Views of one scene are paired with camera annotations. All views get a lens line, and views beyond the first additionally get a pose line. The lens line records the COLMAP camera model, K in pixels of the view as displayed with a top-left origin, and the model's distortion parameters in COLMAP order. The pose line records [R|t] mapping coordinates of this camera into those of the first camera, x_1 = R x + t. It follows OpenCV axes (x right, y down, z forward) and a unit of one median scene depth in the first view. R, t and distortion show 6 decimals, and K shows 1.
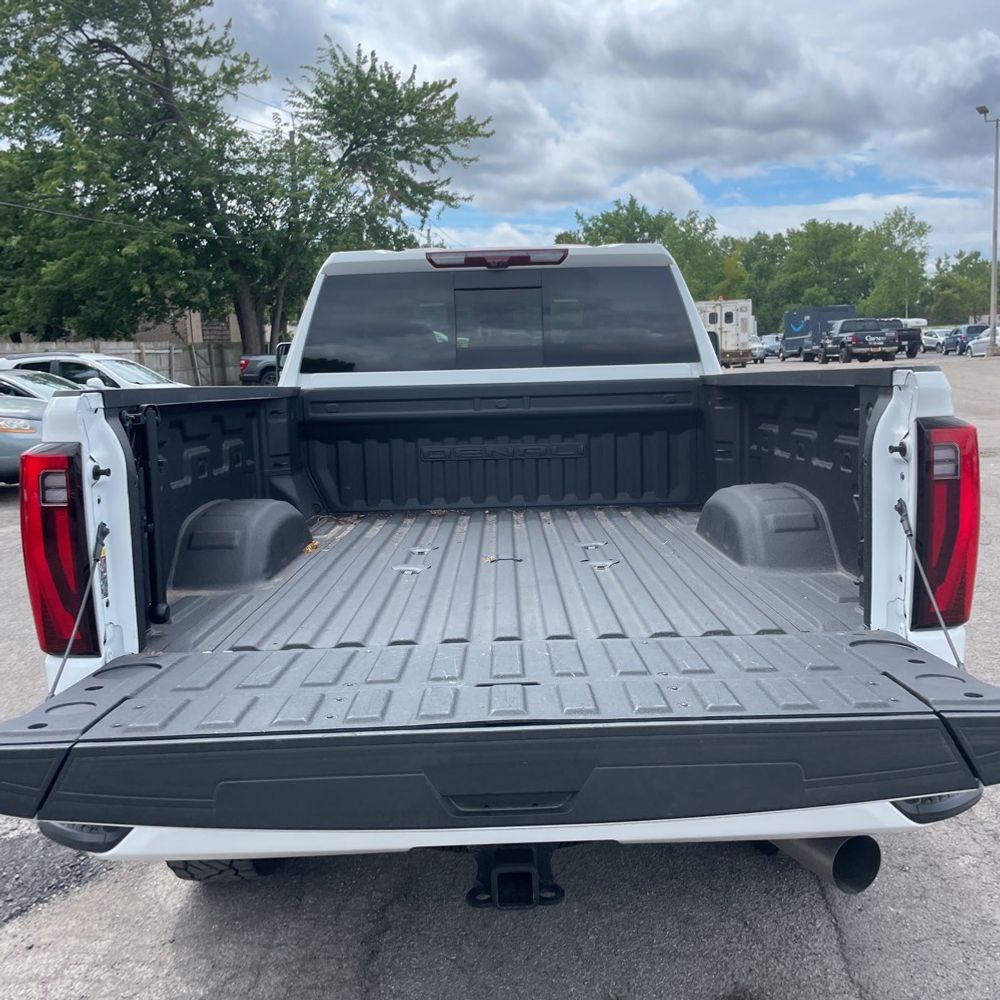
lens RADIAL K [[1017.7, 0, 499.8], [0, 1017.7, 485.1], [0, 0, 1]] dist [0.096573, -0.131400]
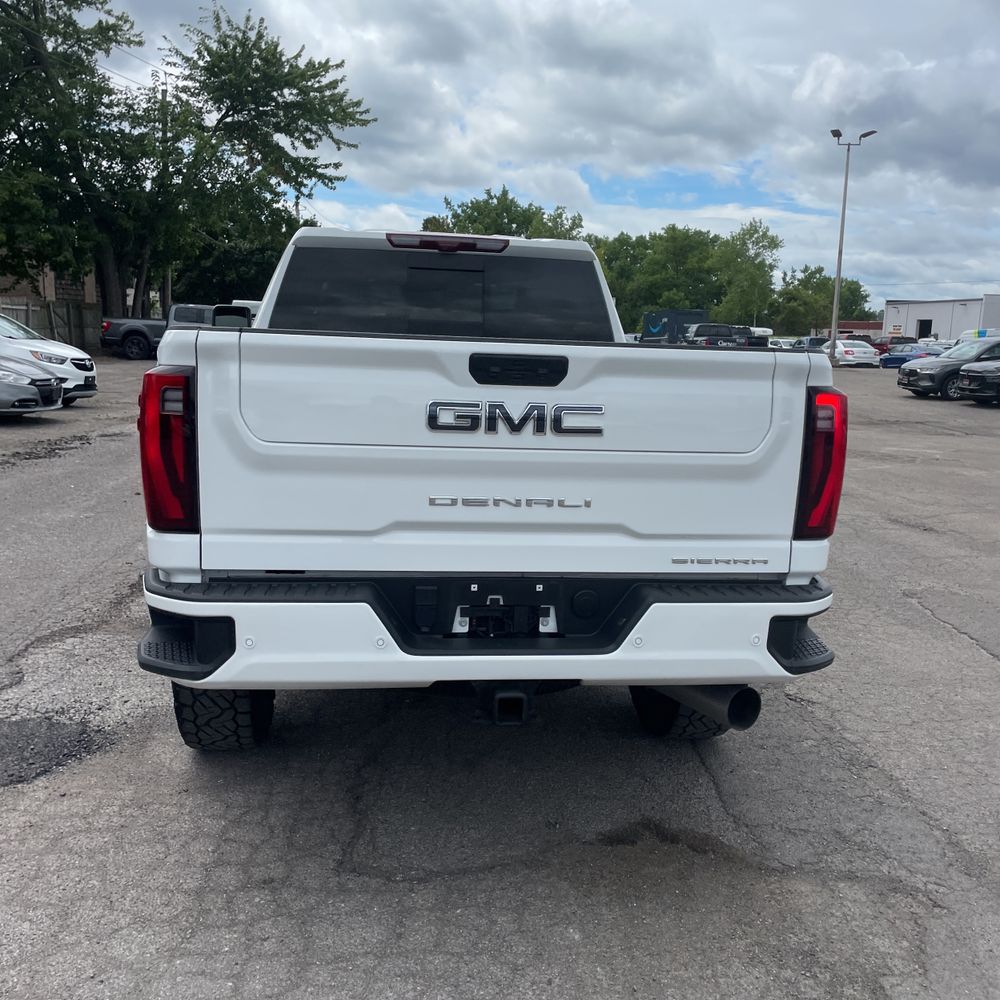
lens RADIAL K [[1020.2, 0, 480.2], [0, 1020.2, 501.4], [0, 0, 1]] dist [0.088740, -0.135688]
pose [[0.991140, 0.045531, 0.124772, -0.012407], [-0.049161, 0.998448, 0.026164, 0.004654], [-0.123387, -0.032066, 0.991840, -0.020426]]
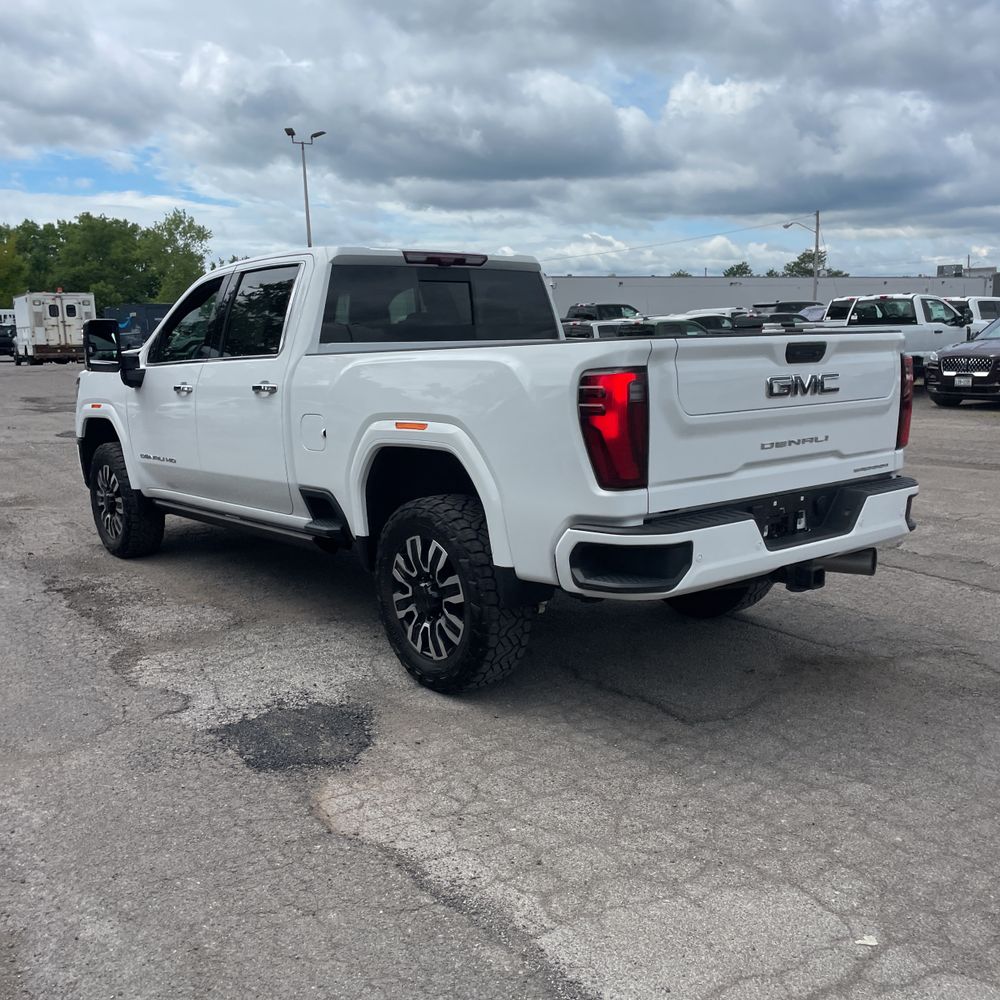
lens RADIAL K [[1024.3, 0, 495.4], [0, 1024.3, 512.1], [0, 0, 1]] dist [0.102398, -0.153169]
pose [[0.783663, -0.088931, 0.614788, -0.106088], [0.073608, 0.996020, 0.050250, 0.006265], [-0.616810, 0.005875, 0.787090, -0.014709]]
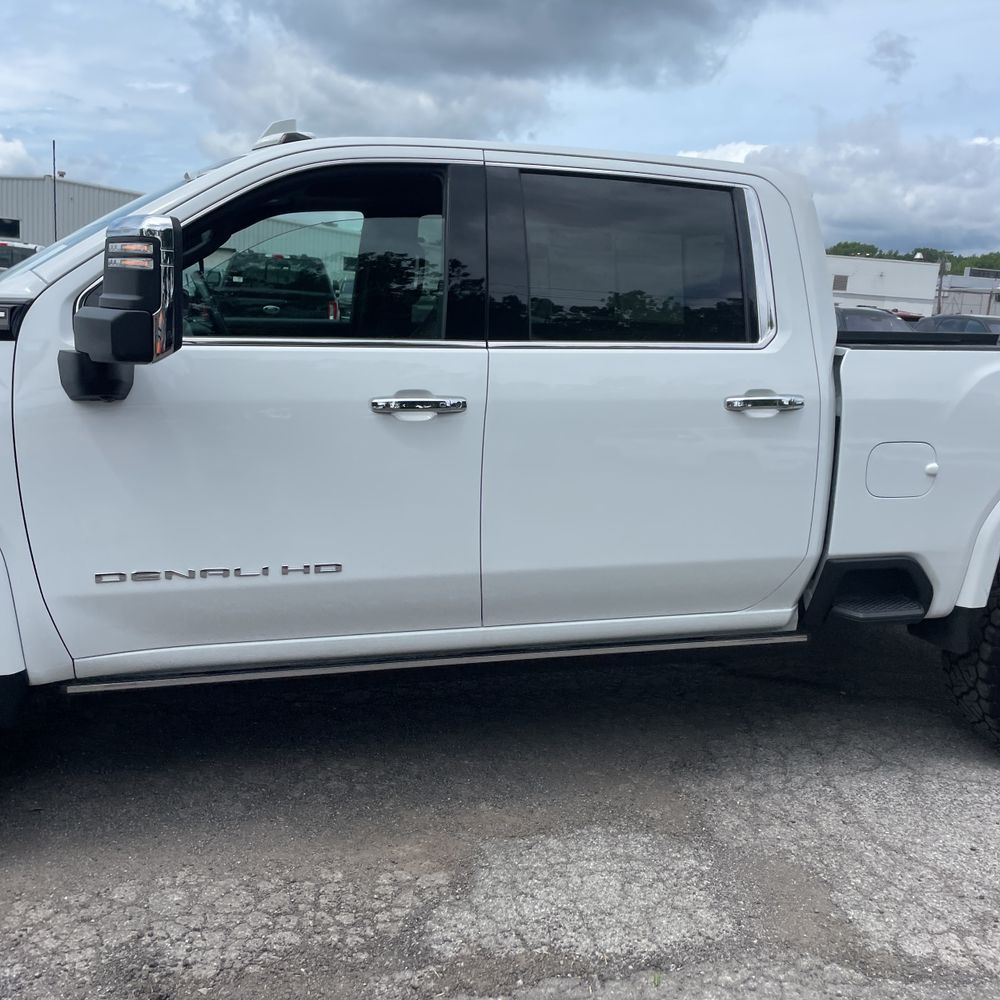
lens RADIAL K [[1017.0, 0, 500.0], [0, 1017.0, 500.0], [0, 0, 1]] dist [0.076026, -0.009903]
pose [[-0.276902, -0.163926, 0.946812, -0.115462], [0.076247, 0.978486, 0.191708, -0.019509], [-0.957868, 0.125276, -0.258446, 0.189382]]
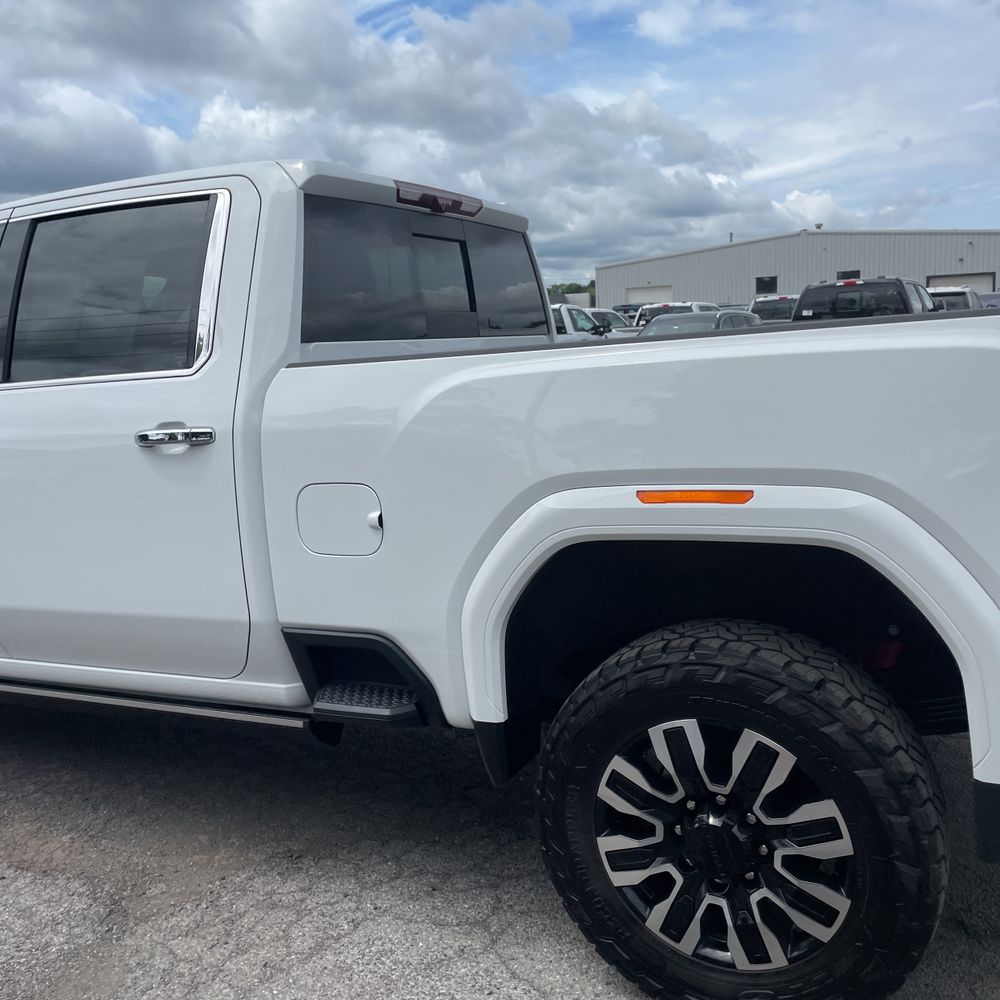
lens RADIAL K [[1022.0, 0, 498.8], [0, 1022.0, 476.6], [0, 0, 1]] dist [0.079512, -0.129205]
pose [[0.453402, -0.107241, 0.884831, -0.092753], [0.145384, 0.988338, 0.045289, -0.004899], [-0.879369, 0.108106, 0.463706, 0.078910]]
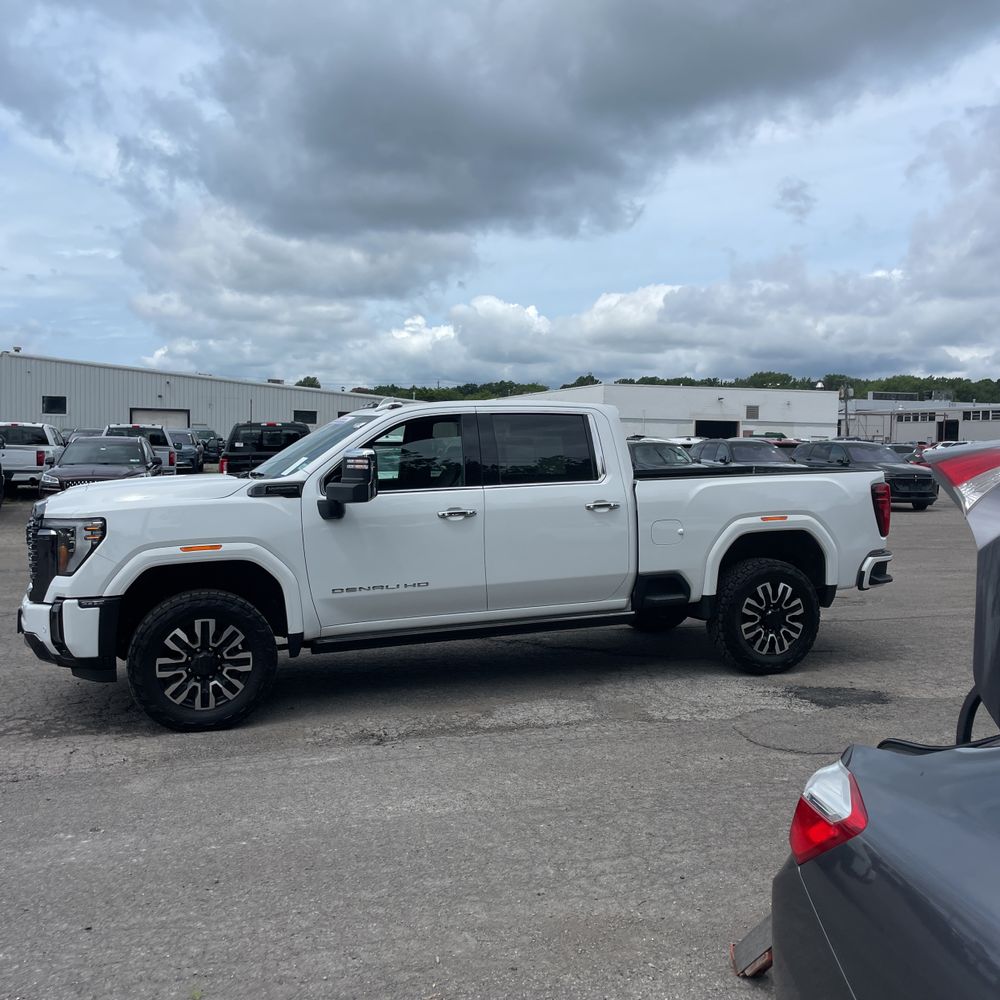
lens RADIAL K [[1046.8, 0, 528.3], [0, 1046.8, 497.1], [0, 0, 1]] dist [0.054364, -0.011579]
pose [[-0.356347, -0.015652, 0.934223, -0.235356], [0.129044, 0.989453, 0.065800, -0.026940], [-0.925400, 0.144003, -0.350569, 0.233620]]
